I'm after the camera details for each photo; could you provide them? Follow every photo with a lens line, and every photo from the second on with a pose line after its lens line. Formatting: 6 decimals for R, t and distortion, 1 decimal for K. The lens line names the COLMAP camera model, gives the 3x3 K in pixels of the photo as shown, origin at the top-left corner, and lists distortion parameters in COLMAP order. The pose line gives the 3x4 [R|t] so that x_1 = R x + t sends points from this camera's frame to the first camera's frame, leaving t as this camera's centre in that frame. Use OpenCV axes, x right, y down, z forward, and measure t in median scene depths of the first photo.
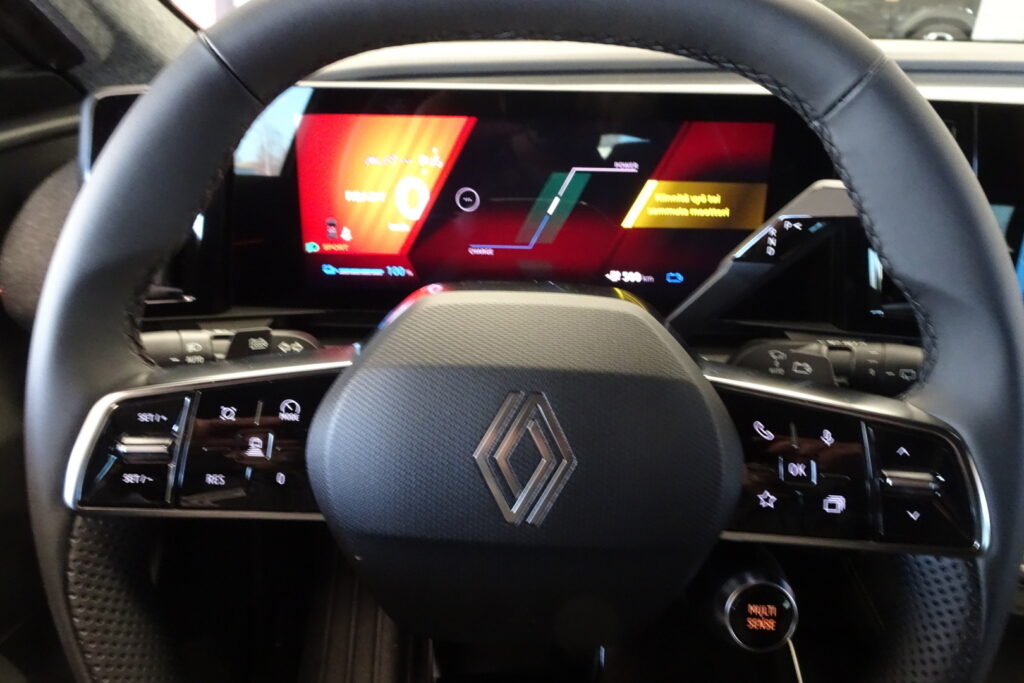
lens RADIAL K [[733.1, 0, 518.5], [0, 733.1, 337.5], [0, 0, 1]] dist [0.012854, 0.009350]
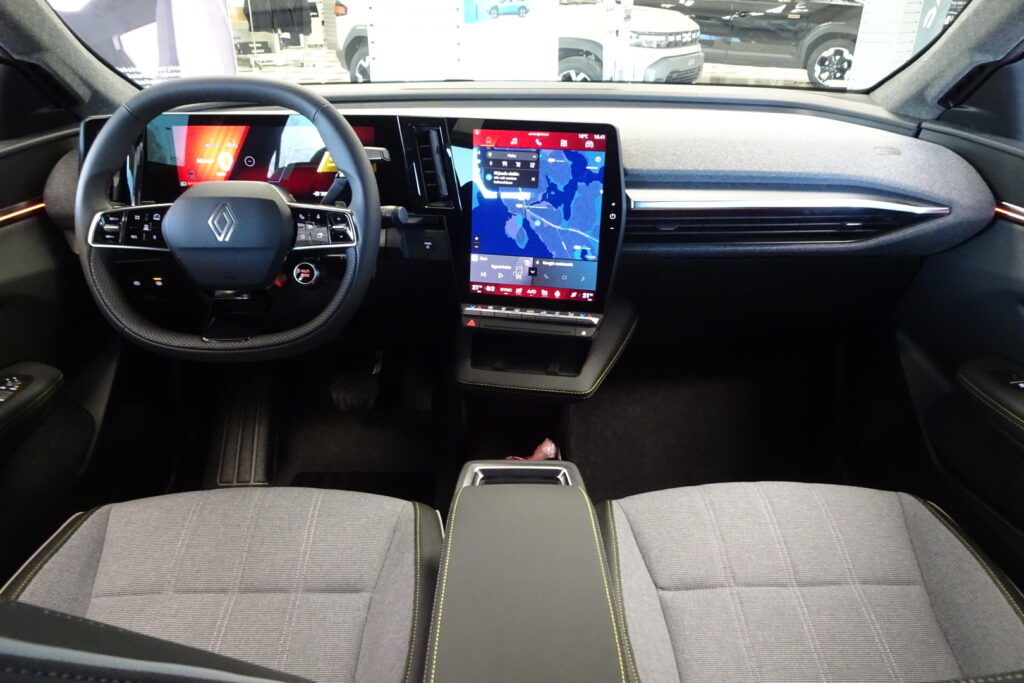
lens RADIAL K [[733.1, 0, 508.0], [0, 733.1, 343.7], [0, 0, 1]] dist [0.012854, 0.009350]
pose [[0.999113, -0.028334, 0.031146, 0.675517], [0.028398, 0.999595, -0.001626, 0.426682], [-0.031087, 0.002509, 0.999514, -1.384625]]
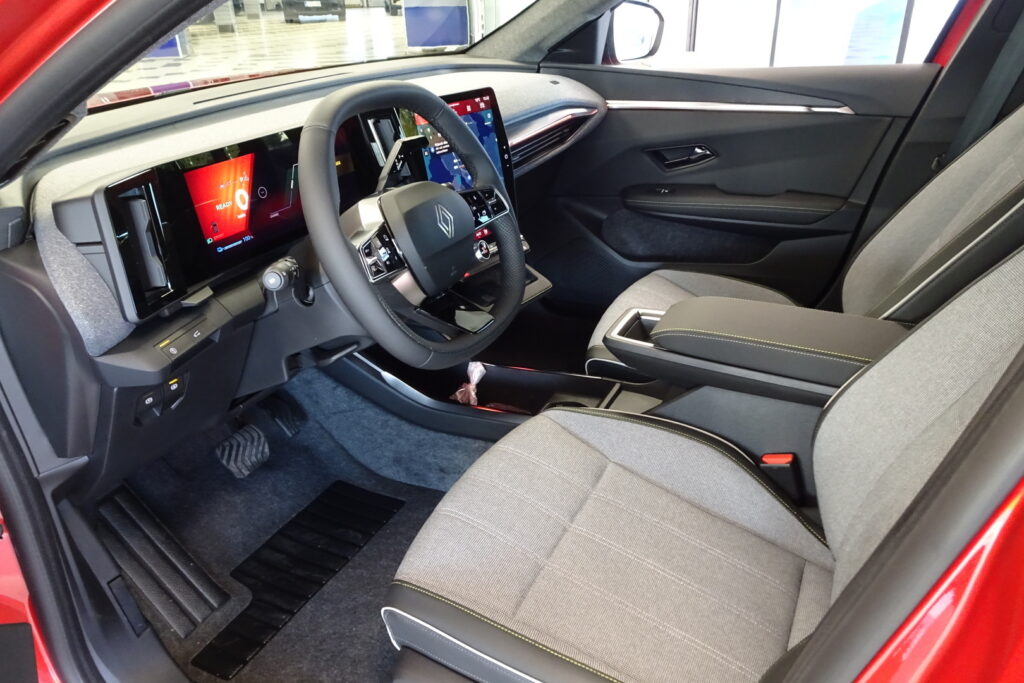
lens RADIAL K [[733.1, 0, 514.7], [0, 733.1, 340.8], [0, 0, 1]] dist [0.012854, 0.009350]
pose [[0.430772, -0.432417, 0.792118, -1.606255], [0.420949, 0.872674, 0.247471, -0.039858], [-0.798272, 0.226838, 0.557949, -0.620727]]
